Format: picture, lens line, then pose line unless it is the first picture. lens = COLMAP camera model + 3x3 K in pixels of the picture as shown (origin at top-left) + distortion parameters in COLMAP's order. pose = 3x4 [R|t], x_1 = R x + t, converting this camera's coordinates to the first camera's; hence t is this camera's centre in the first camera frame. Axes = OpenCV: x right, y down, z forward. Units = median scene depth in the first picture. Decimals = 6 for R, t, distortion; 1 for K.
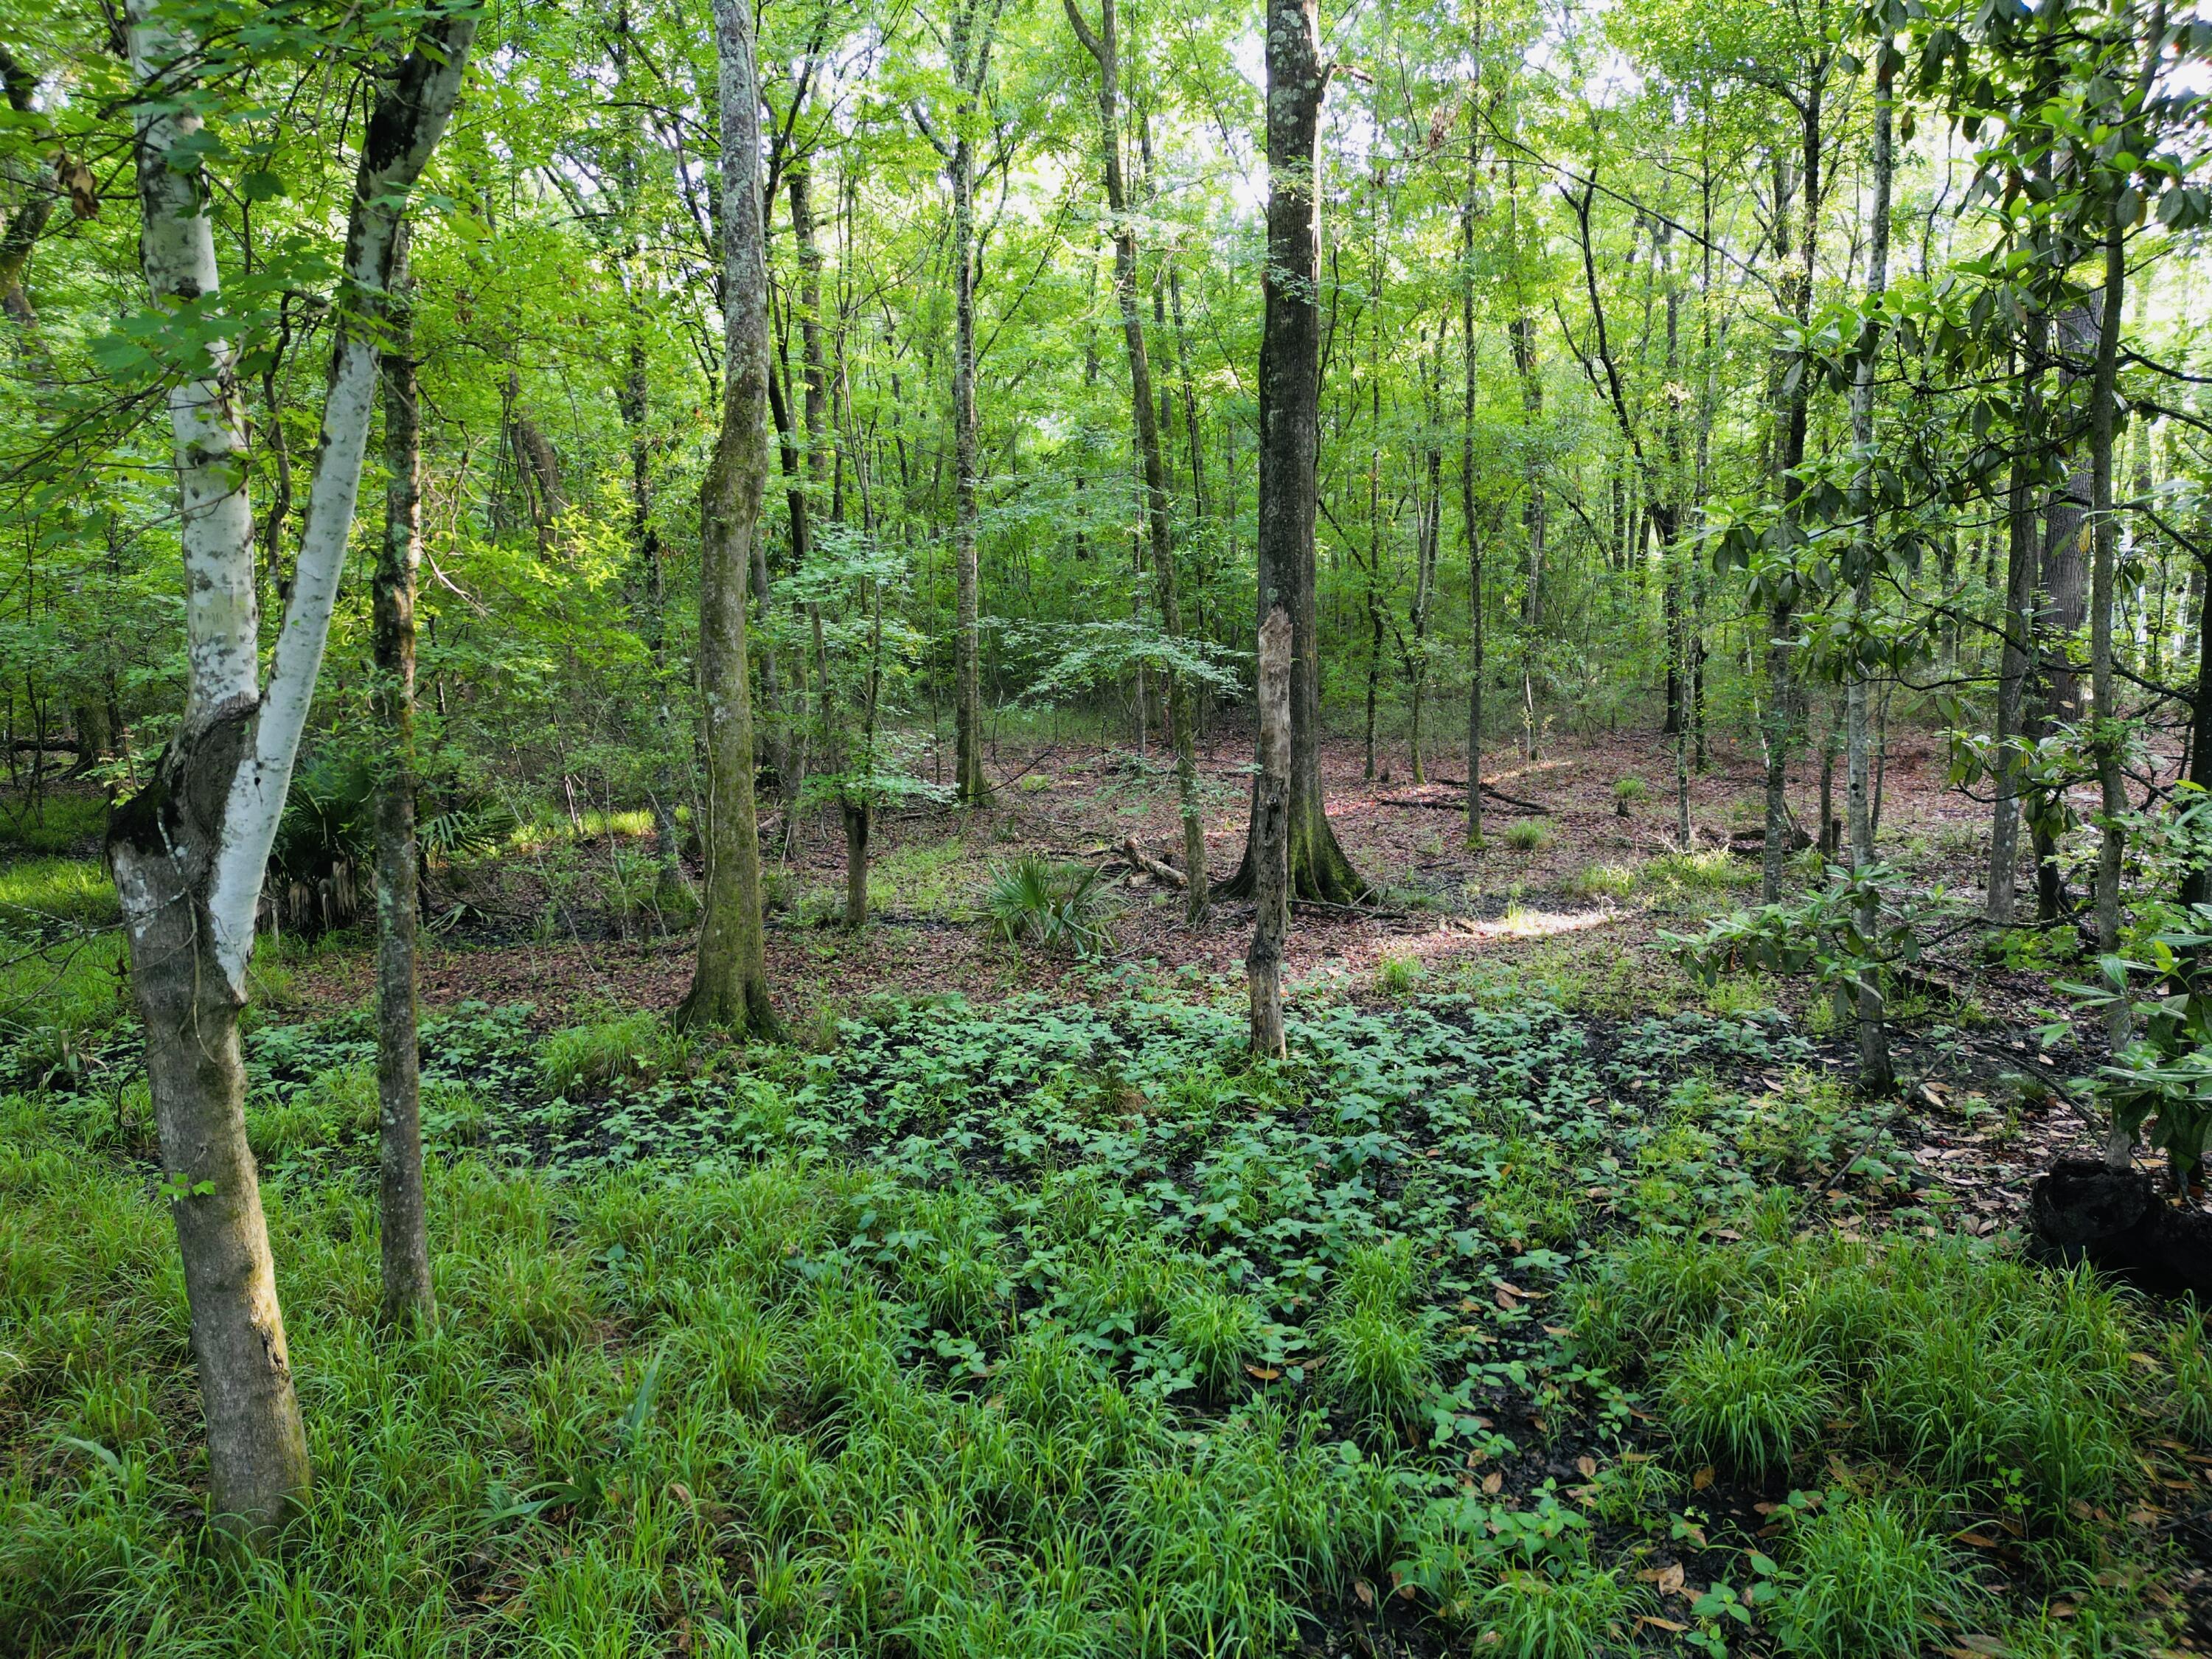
lens RADIAL K [[1522.7, 0, 1104.7], [0, 1522.7, 823.7], [0, 0, 1]] dist [0.079480, -0.077809]
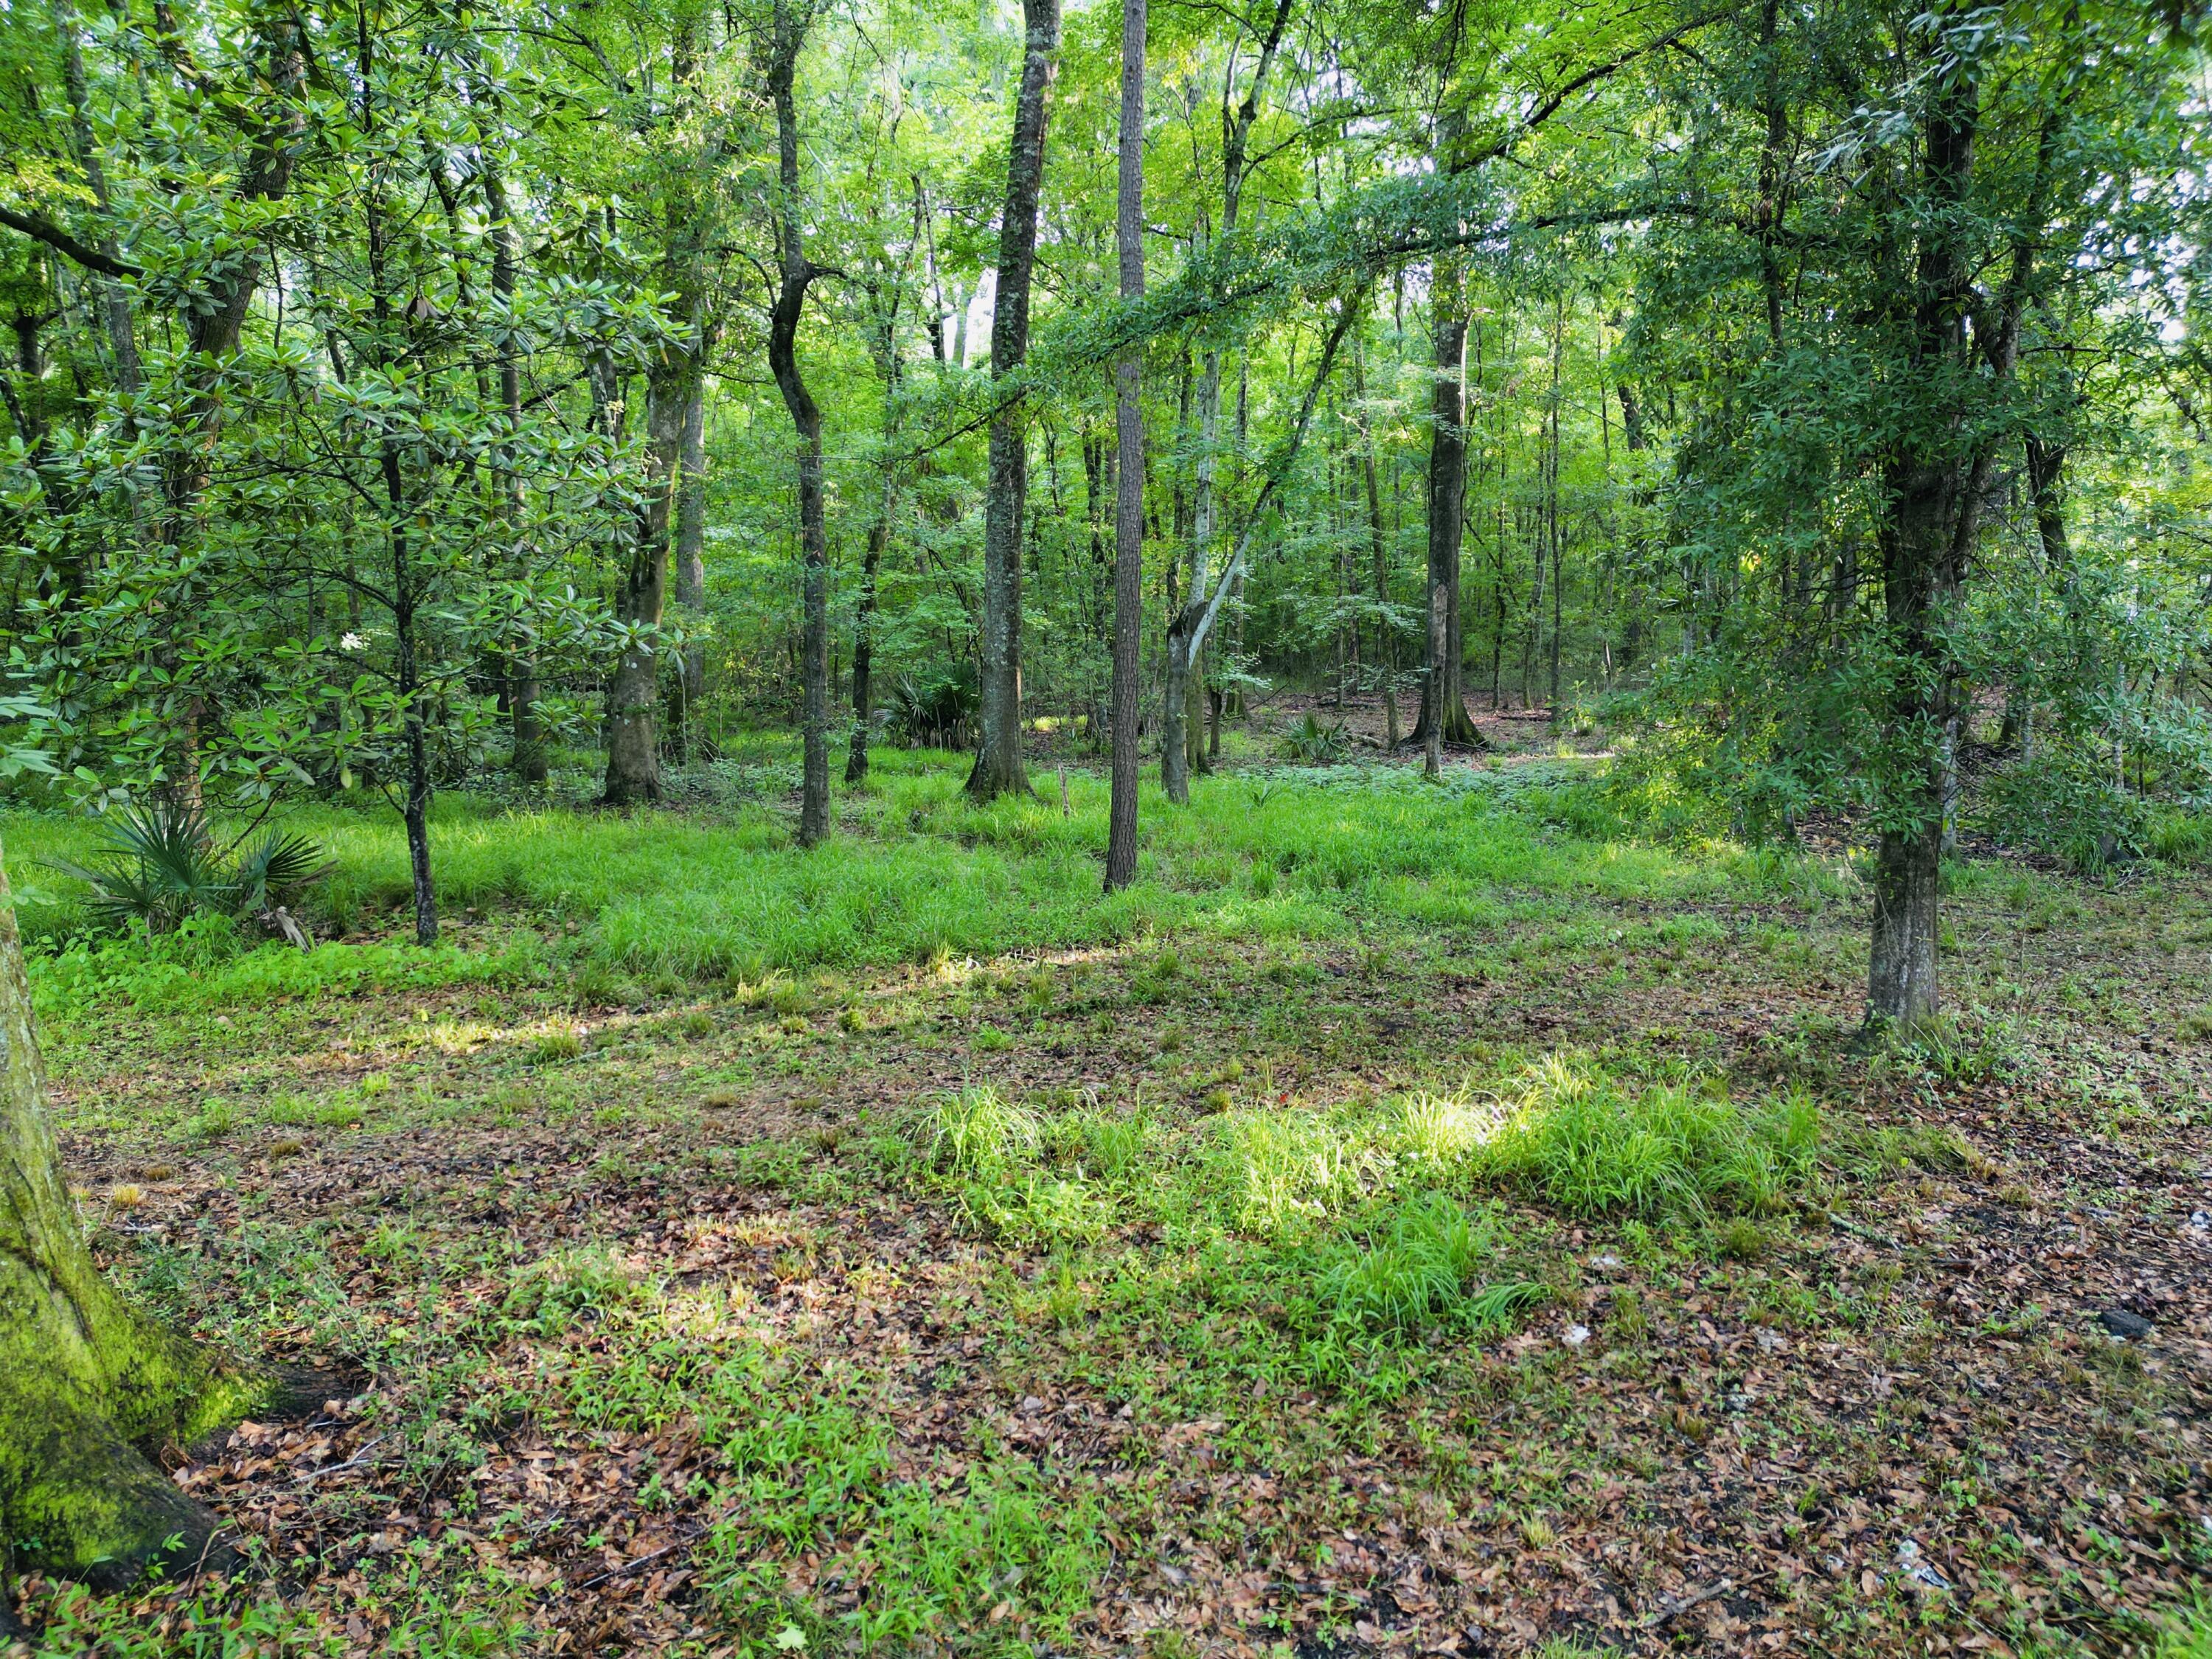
lens RADIAL K [[1522.7, 0, 1104.7], [0, 1522.7, 823.7], [0, 0, 1]] dist [0.079480, -0.077809]
pose [[0.995739, 0.016307, -0.090761, -0.125451], [-0.016313, 0.999867, 0.000684, 0.159551], [0.090760, 0.000800, 0.995872, -0.958763]]
